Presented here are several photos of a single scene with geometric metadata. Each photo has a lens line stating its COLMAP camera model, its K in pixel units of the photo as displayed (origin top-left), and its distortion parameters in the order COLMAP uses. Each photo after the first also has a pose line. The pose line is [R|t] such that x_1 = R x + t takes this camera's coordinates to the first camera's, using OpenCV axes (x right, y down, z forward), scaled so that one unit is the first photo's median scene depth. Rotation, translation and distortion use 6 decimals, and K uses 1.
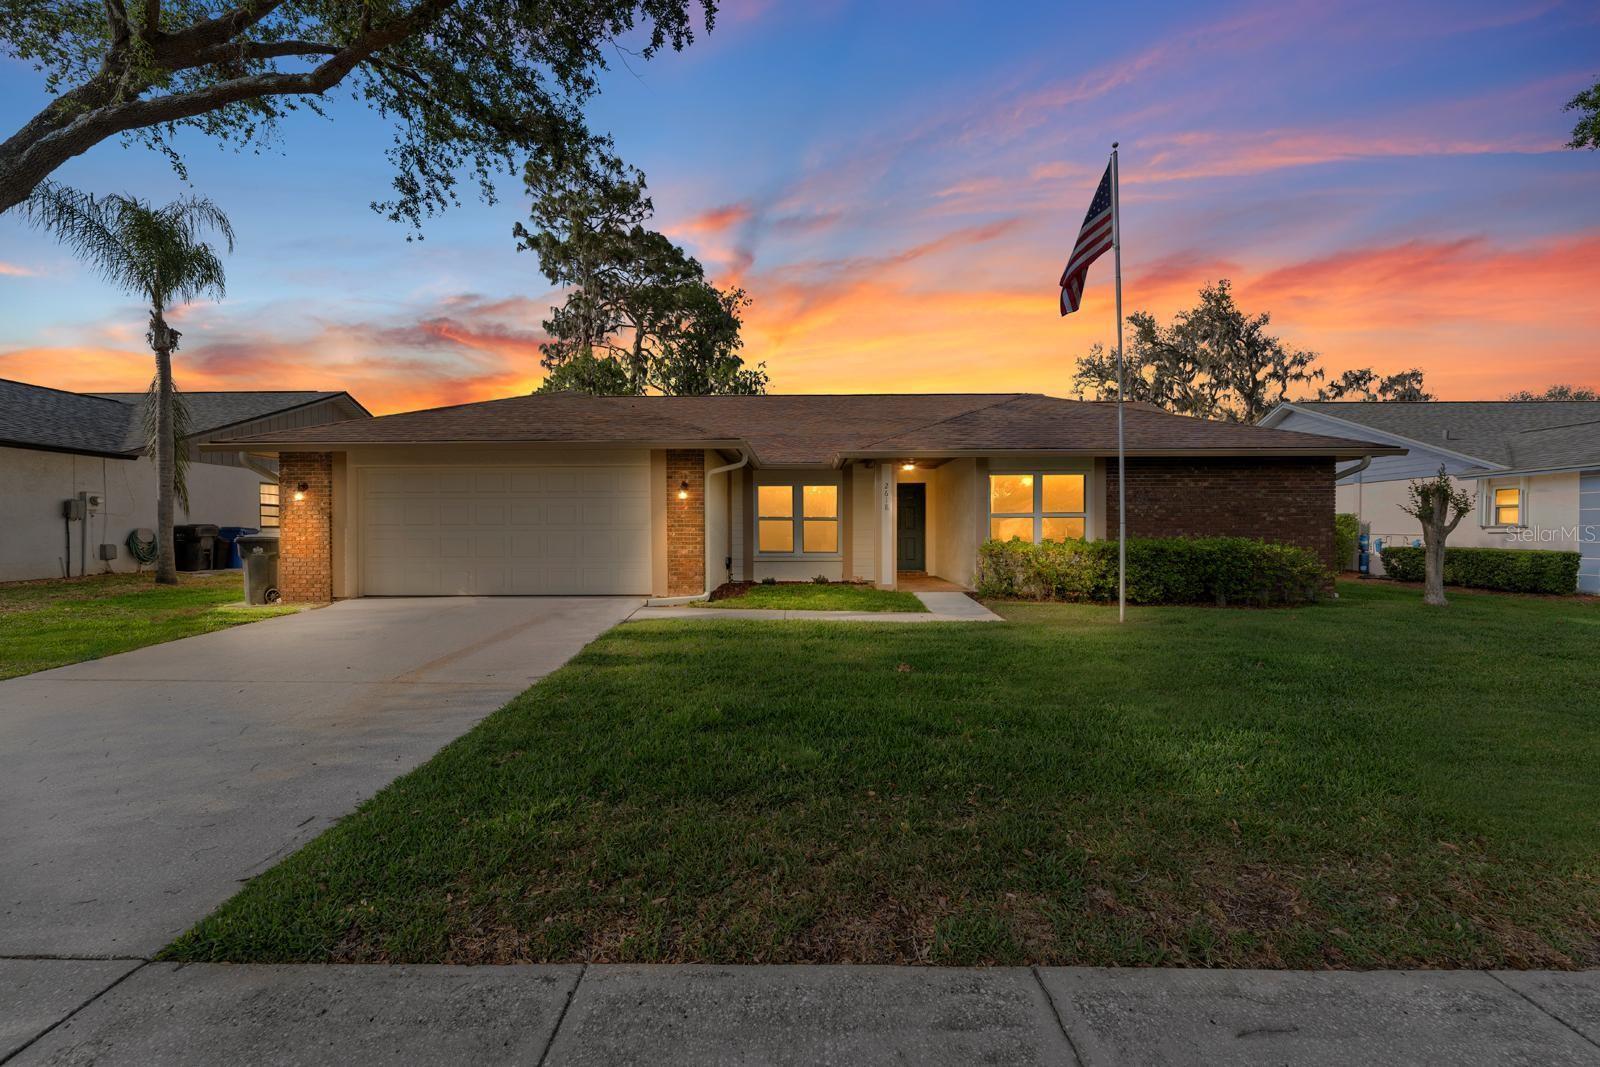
lens RADIAL K [[659.7, 0, 800.0], [0, 659.7, 533.5], [0, 0, 1]] dist [0.000332, 0.000102]
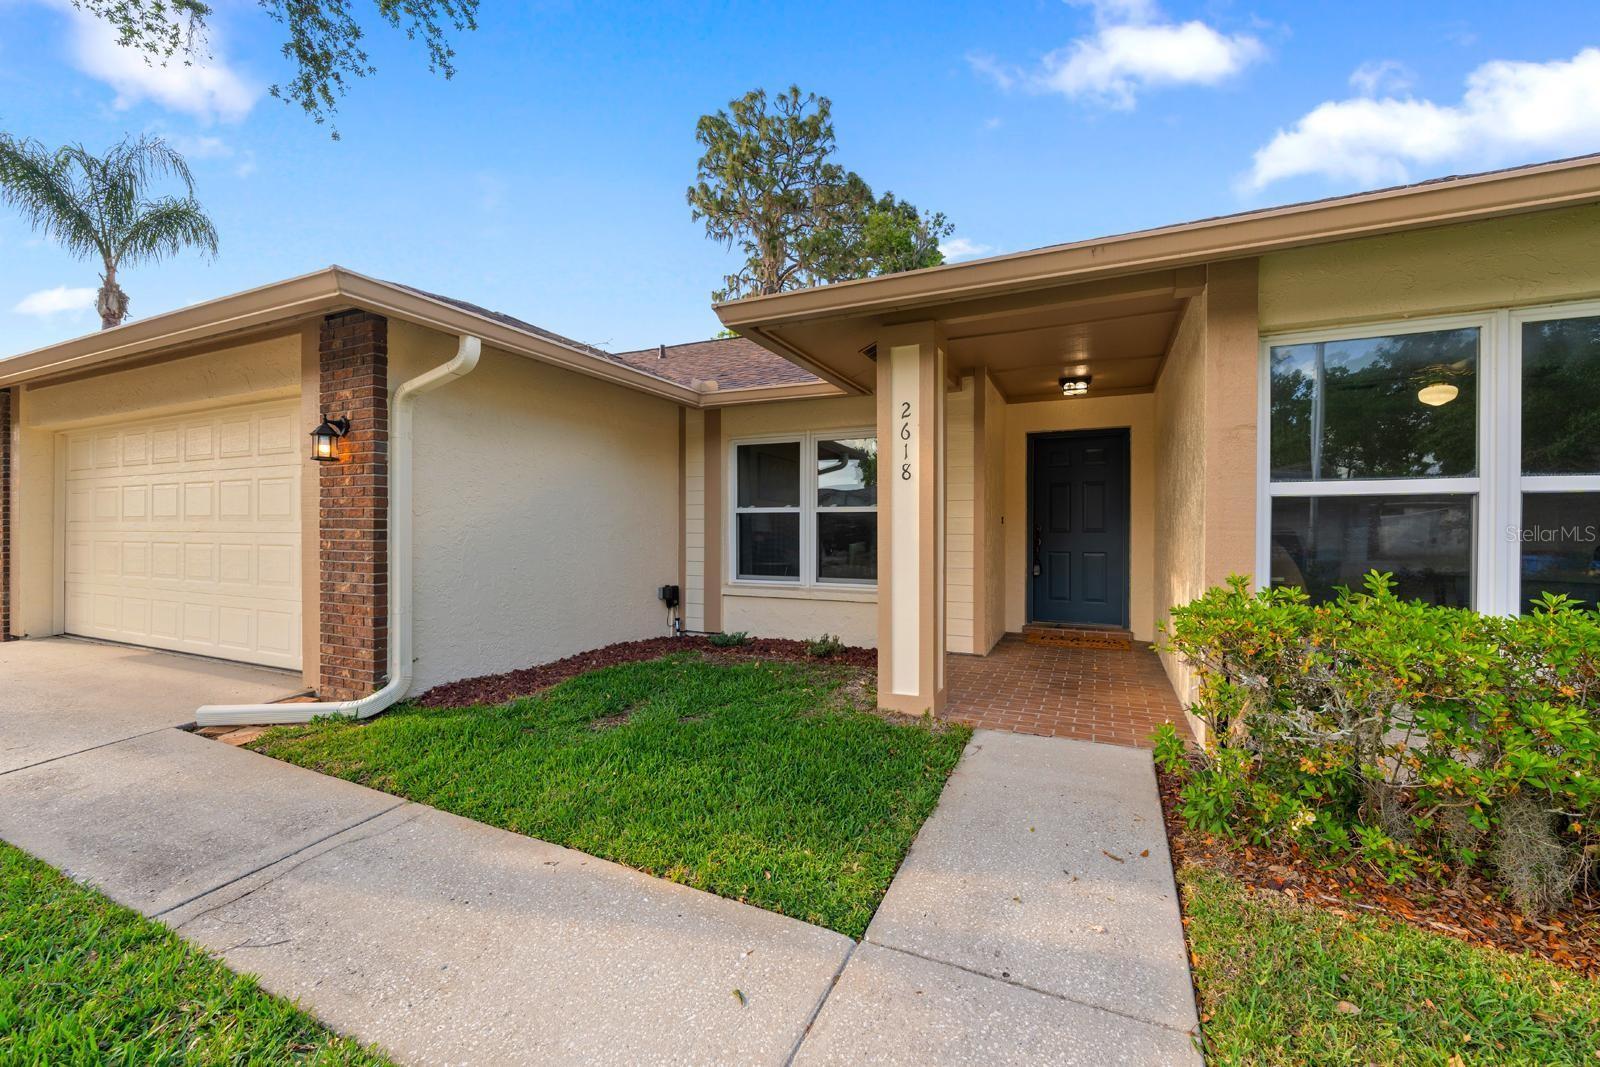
lens RADIAL K [[659.7, 0, 800.0], [0, 659.7, 533.5], [0, 0, 1]] dist [0.000332, 0.000102]
pose [[0.907895, 0.008563, -0.419109, 0.090570], [-0.008090, 0.999963, 0.002904, -0.003557], [0.419119, 0.000754, 0.907931, 0.253434]]
